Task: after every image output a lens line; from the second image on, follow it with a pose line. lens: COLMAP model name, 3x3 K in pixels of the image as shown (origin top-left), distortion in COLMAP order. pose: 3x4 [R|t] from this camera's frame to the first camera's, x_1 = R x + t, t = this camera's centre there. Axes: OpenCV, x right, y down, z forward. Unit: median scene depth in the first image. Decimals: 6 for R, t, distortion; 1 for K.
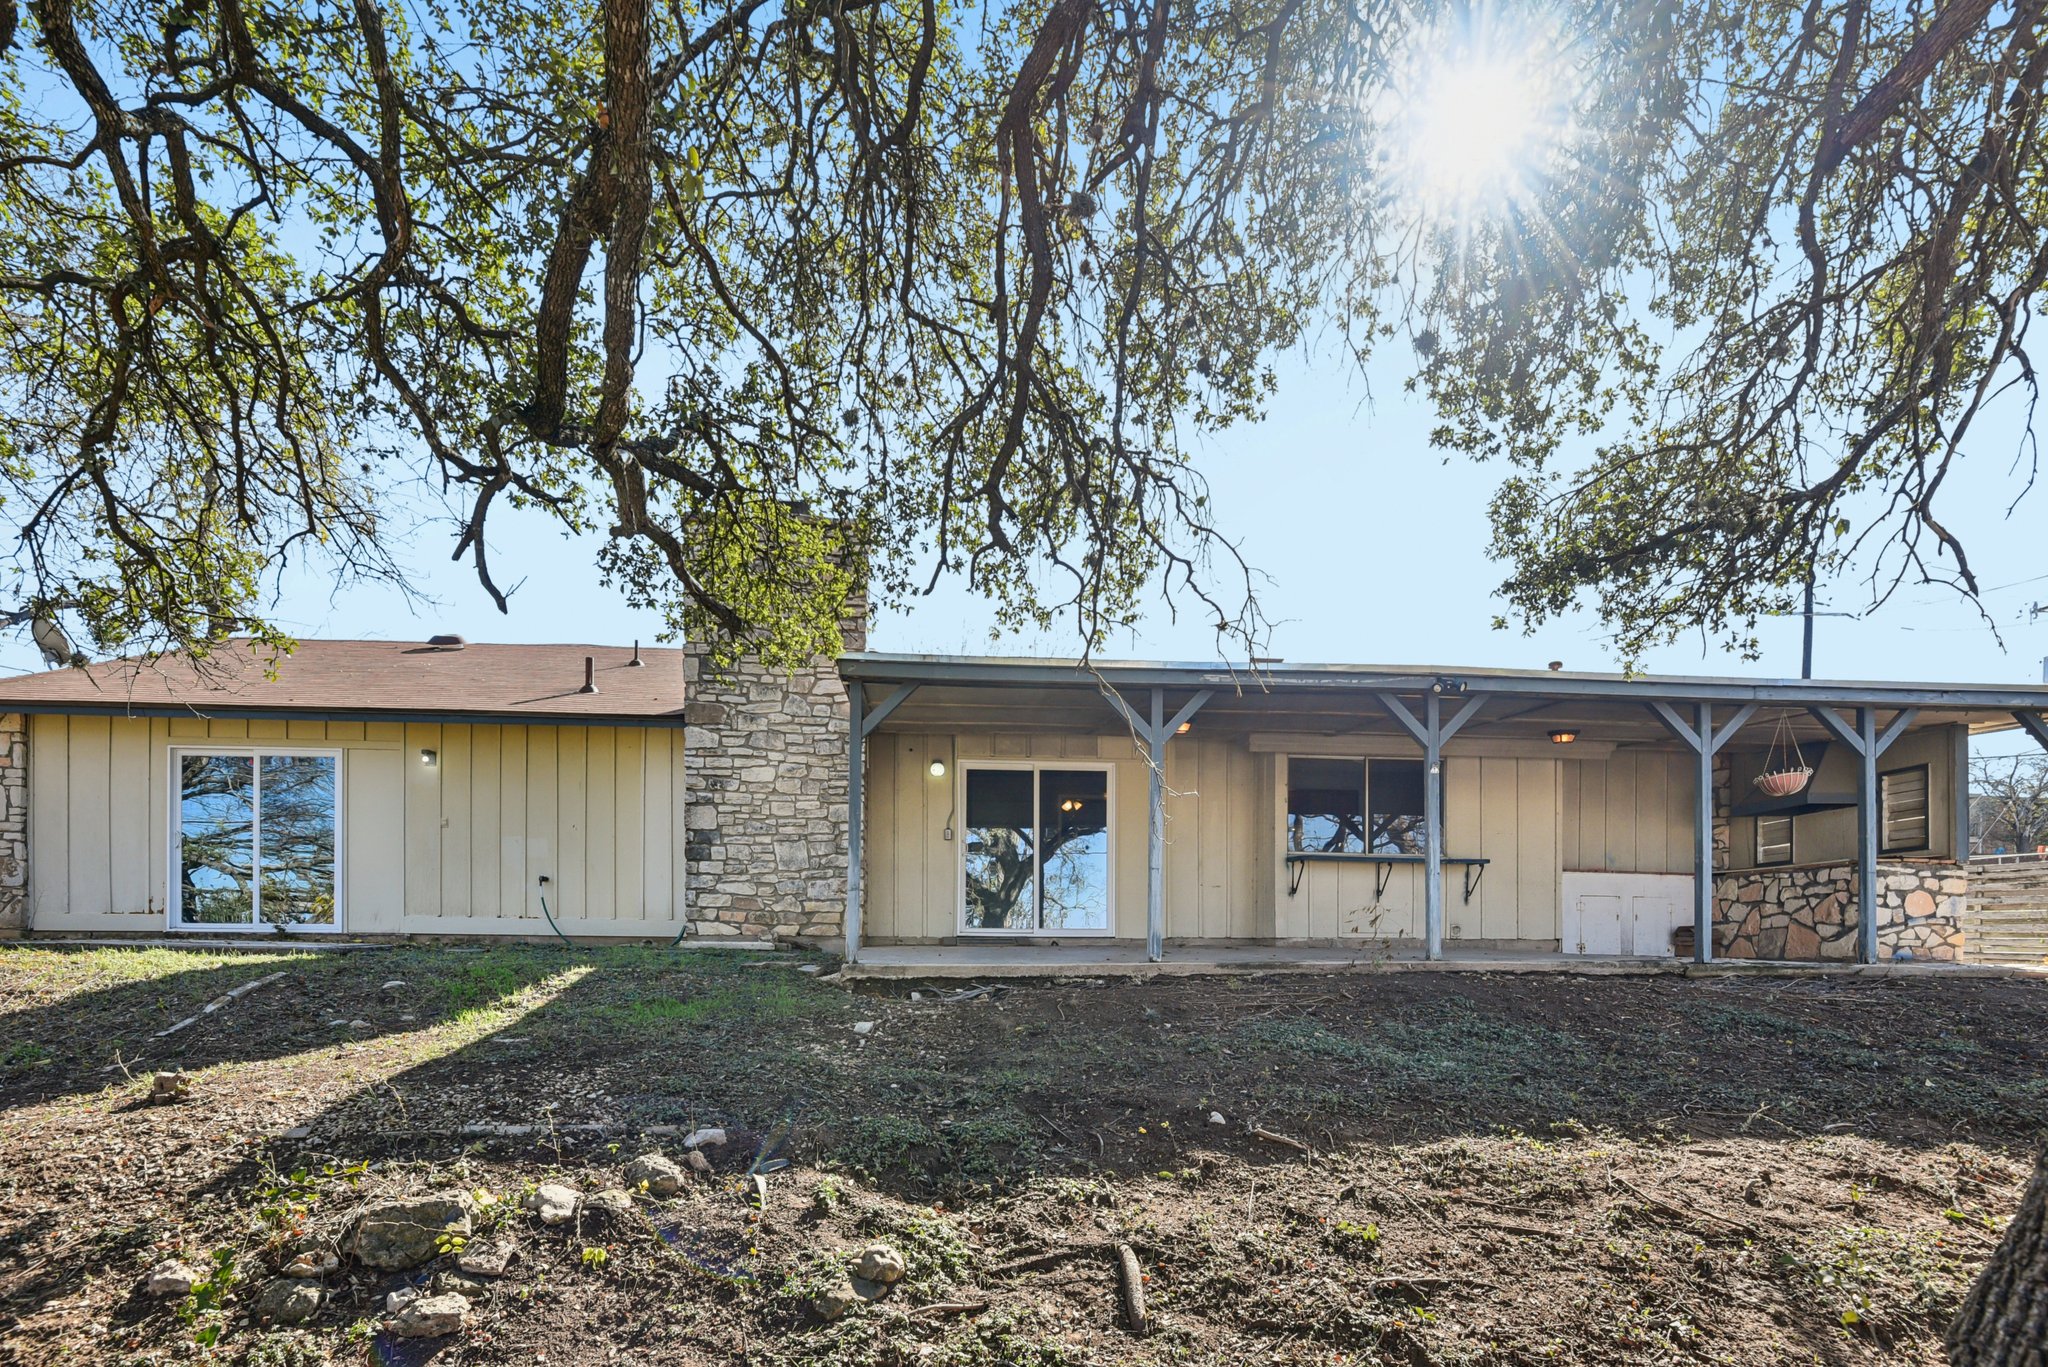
lens RADIAL K [[949.4, 0, 1014.6], [0, 949.4, 695.9], [0, 0, 1]] dist [-0.000728, -0.009915]
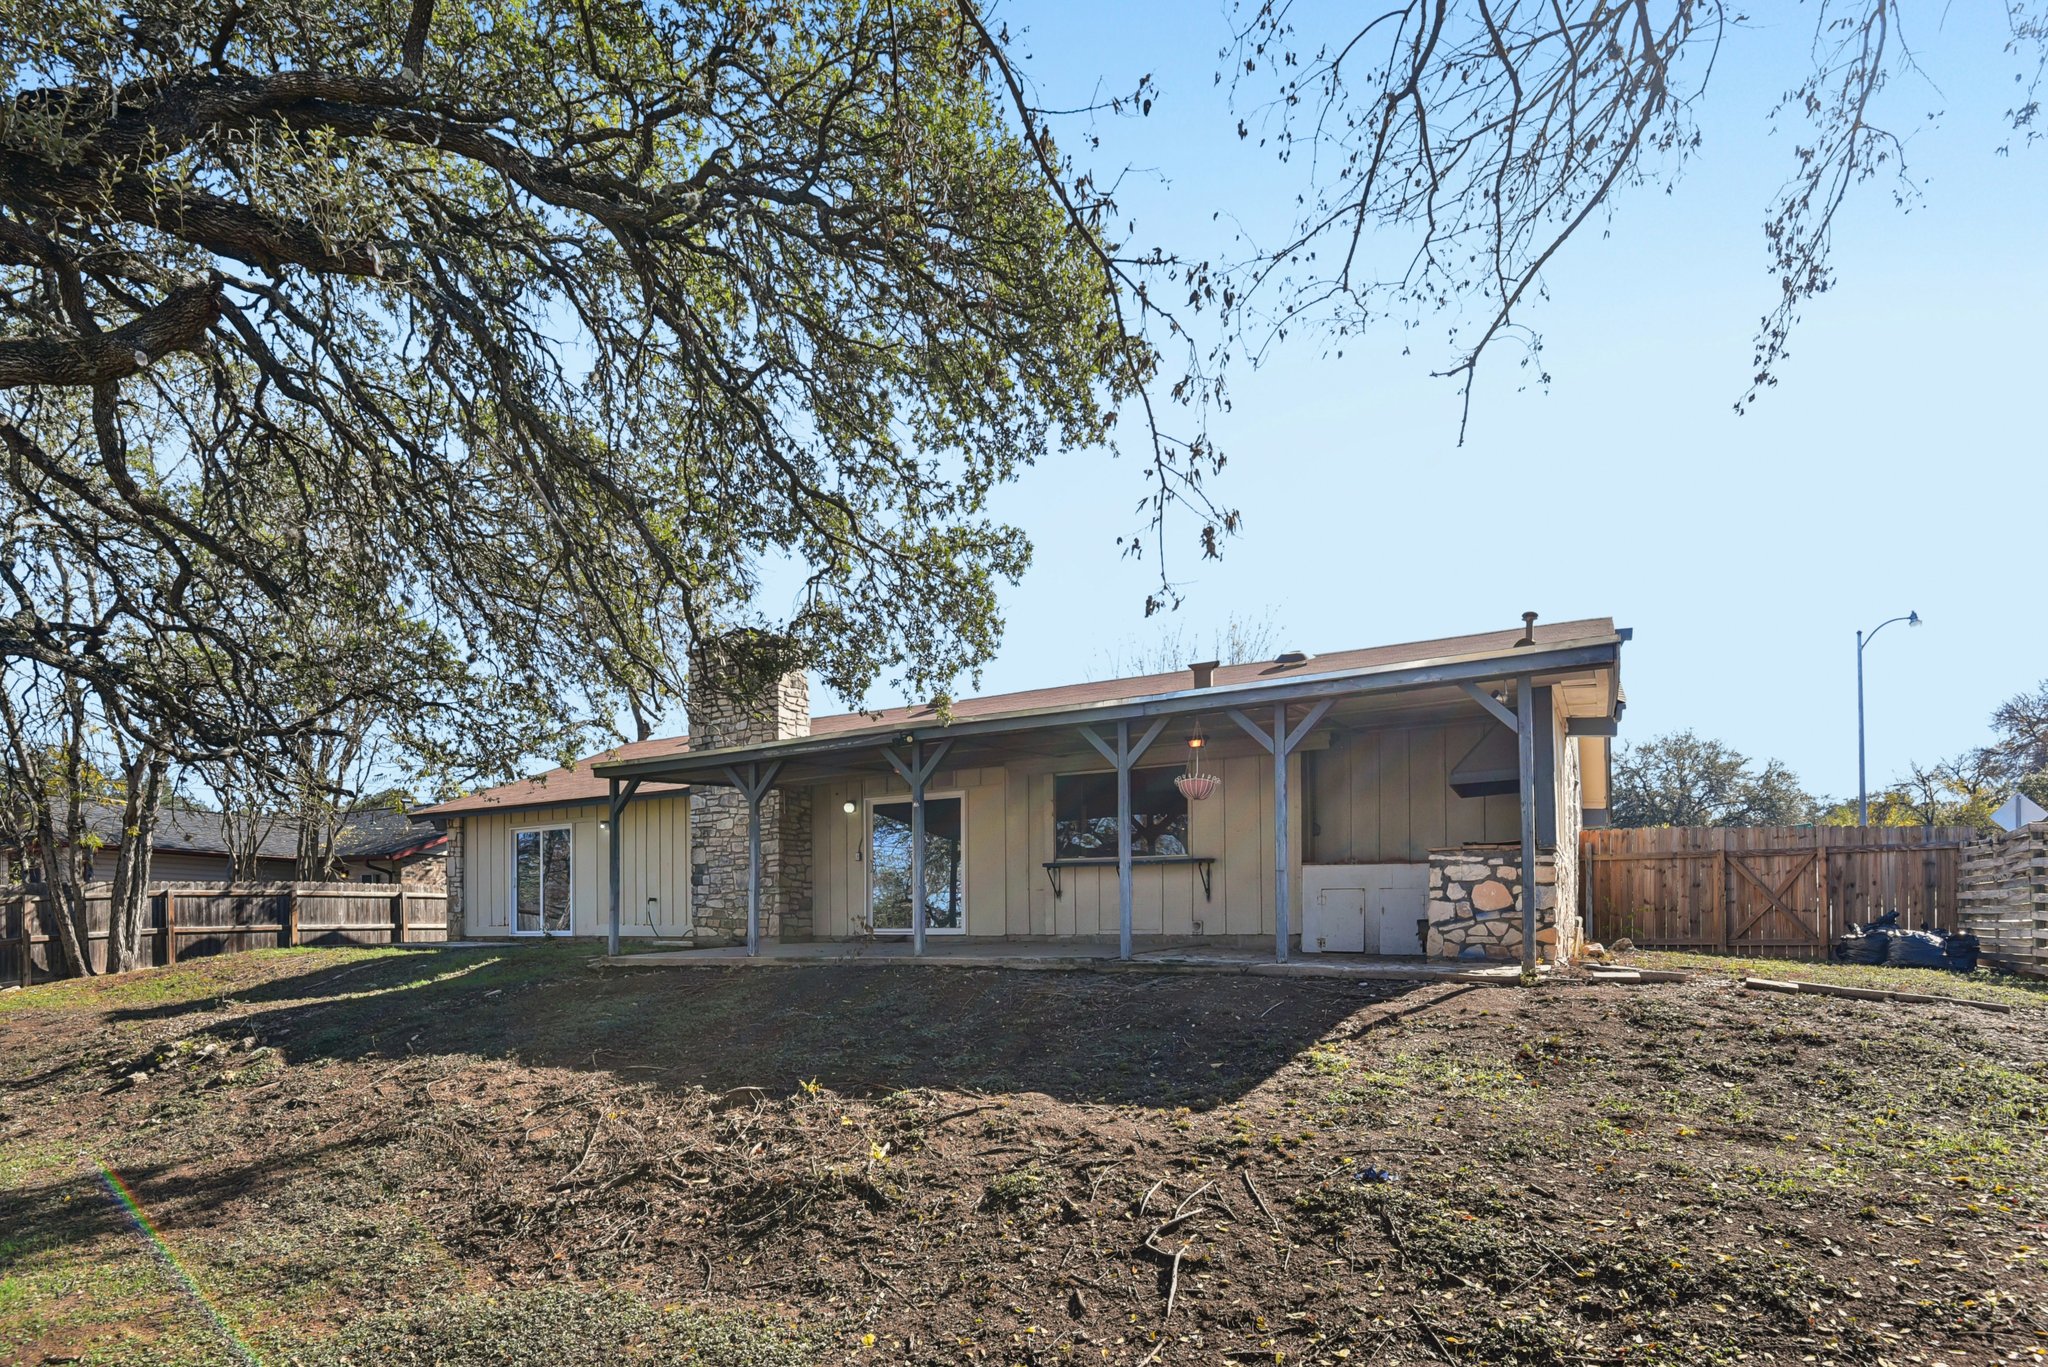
lens RADIAL K [[947.9, 0, 1030.2], [0, 947.9, 690.9], [0, 0, 1]] dist [-0.015073, -0.000171]
pose [[0.845260, -0.140449, -0.515568, 1.078875], [0.143533, 0.989057, -0.034116, -0.002459], [0.514718, -0.045164, 0.856169, 0.020649]]
